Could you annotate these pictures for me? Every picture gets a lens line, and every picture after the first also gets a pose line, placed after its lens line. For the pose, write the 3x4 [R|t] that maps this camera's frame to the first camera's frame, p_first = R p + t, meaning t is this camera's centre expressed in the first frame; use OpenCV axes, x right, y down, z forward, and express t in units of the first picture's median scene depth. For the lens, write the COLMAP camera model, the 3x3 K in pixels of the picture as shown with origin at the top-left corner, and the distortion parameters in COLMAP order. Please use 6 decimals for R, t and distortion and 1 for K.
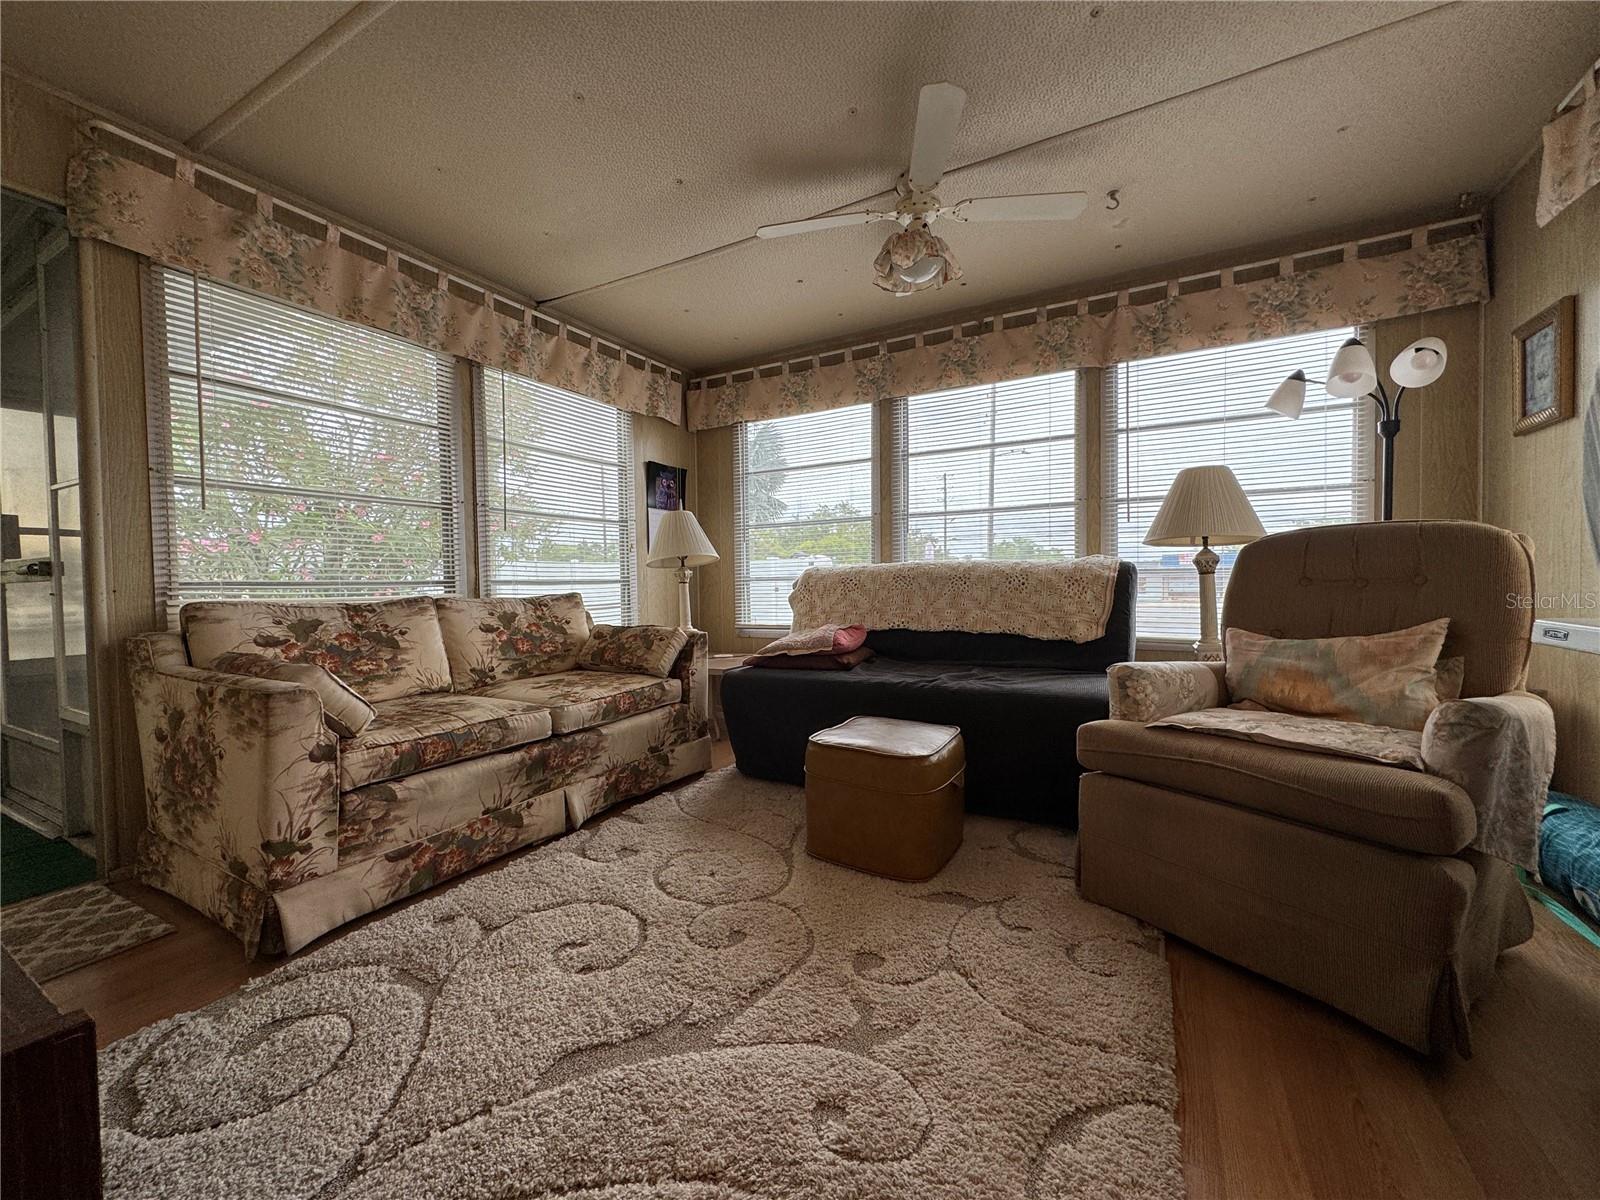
lens RADIAL K [[642.9, 0, 808.3], [0, 642.9, 597.5], [0, 0, 1]] dist [-0.001801, 0.000021]
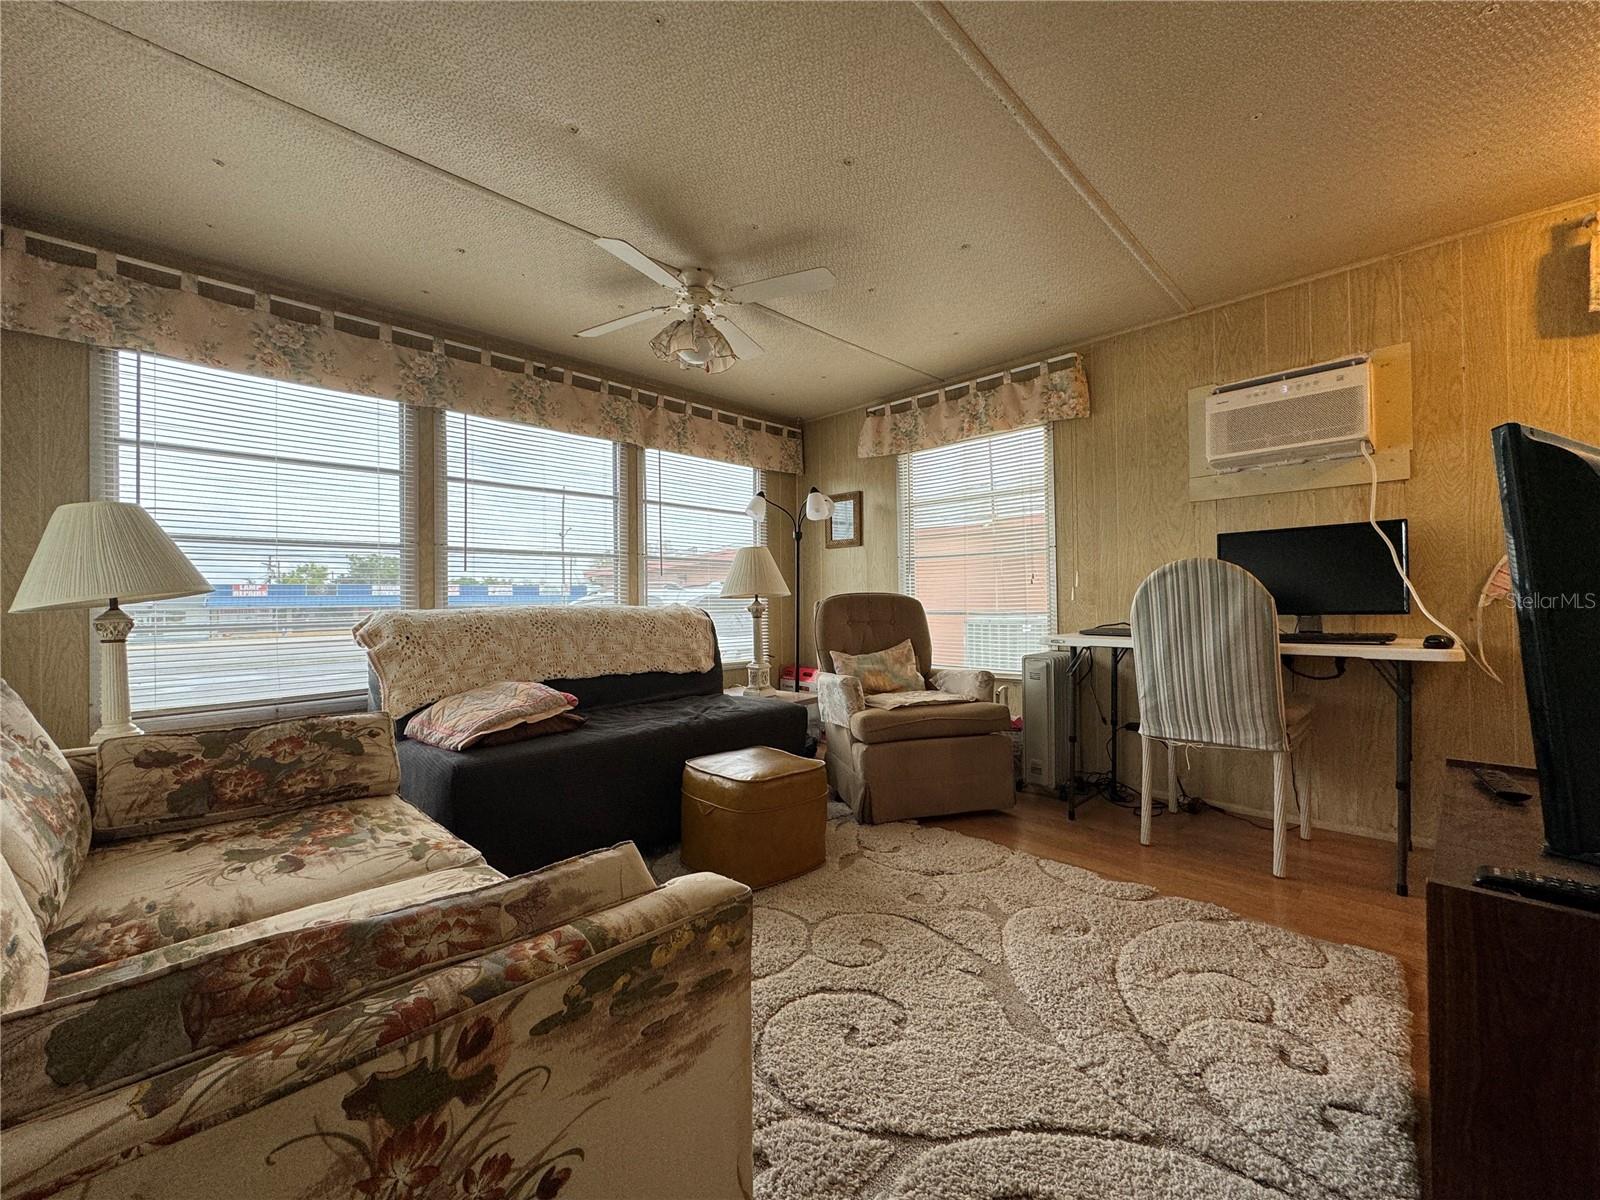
lens RADIAL K [[642.9, 0, 809.1], [0, 642.9, 595.9], [0, 0, 1]] dist [-0.001801, 0.000021]
pose [[0.266821, 0.031415, 0.963234, -0.659295], [0.043968, 0.998031, -0.044729, -0.013093], [-0.962743, 0.054286, 0.264915, 0.416206]]
